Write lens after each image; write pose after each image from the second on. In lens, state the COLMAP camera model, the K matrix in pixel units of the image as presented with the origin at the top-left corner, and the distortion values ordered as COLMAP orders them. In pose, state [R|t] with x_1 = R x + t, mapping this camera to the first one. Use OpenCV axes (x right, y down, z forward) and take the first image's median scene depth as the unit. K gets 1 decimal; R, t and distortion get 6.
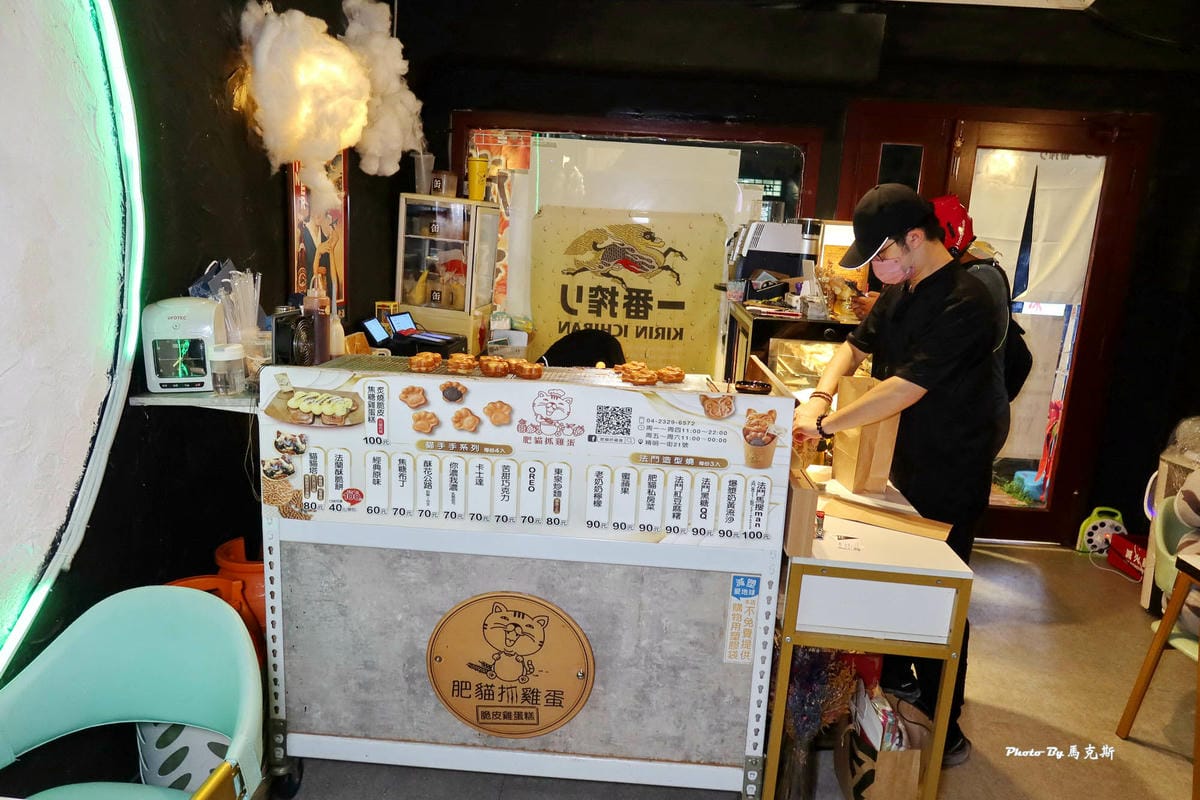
lens RADIAL K [[827.7, 0, 601.3], [0, 827.7, 414.9], [0, 0, 1]] dist [-0.011466, -0.003153]
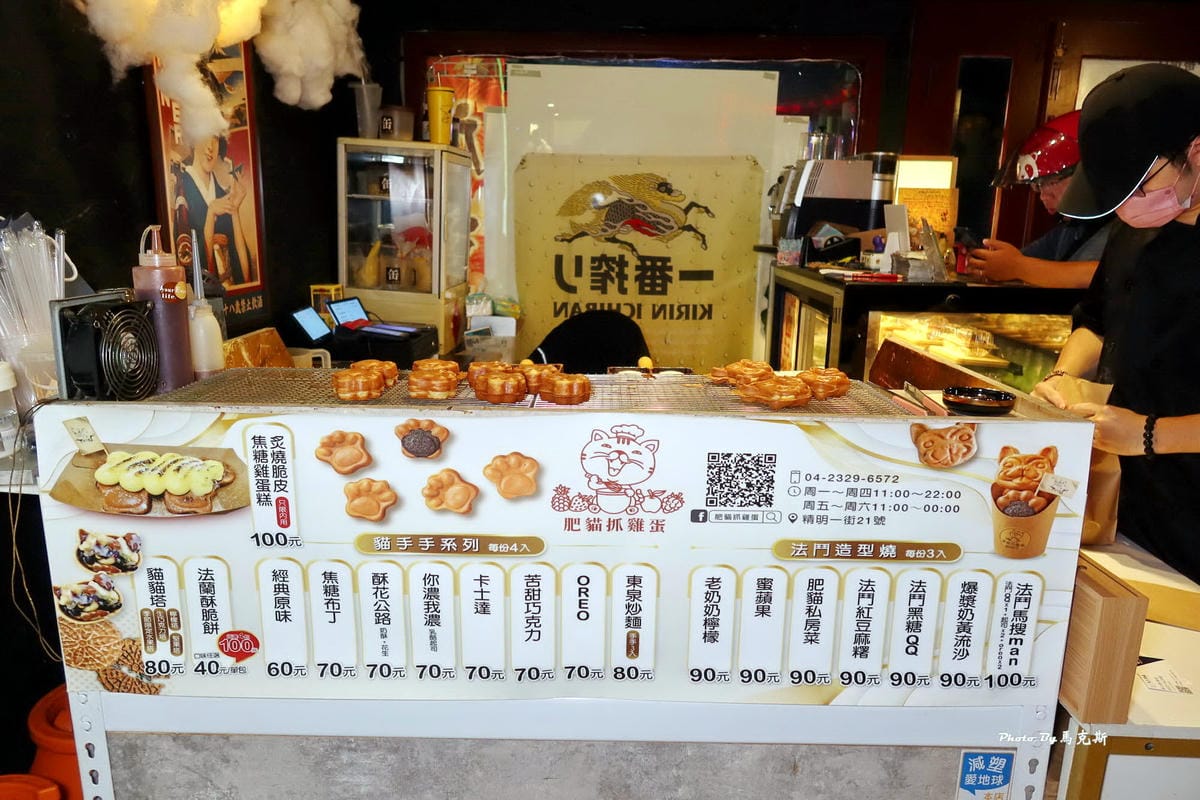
lens RADIAL K [[827.7, 0, 601.3], [0, 827.7, 414.9], [0, 0, 1]] dist [-0.011466, -0.003153]
pose [[0.998355, -0.046169, 0.033985, -0.082847], [0.045468, 0.998742, 0.021132, -0.046299], [-0.034918, -0.019552, 0.999199, 0.470864]]
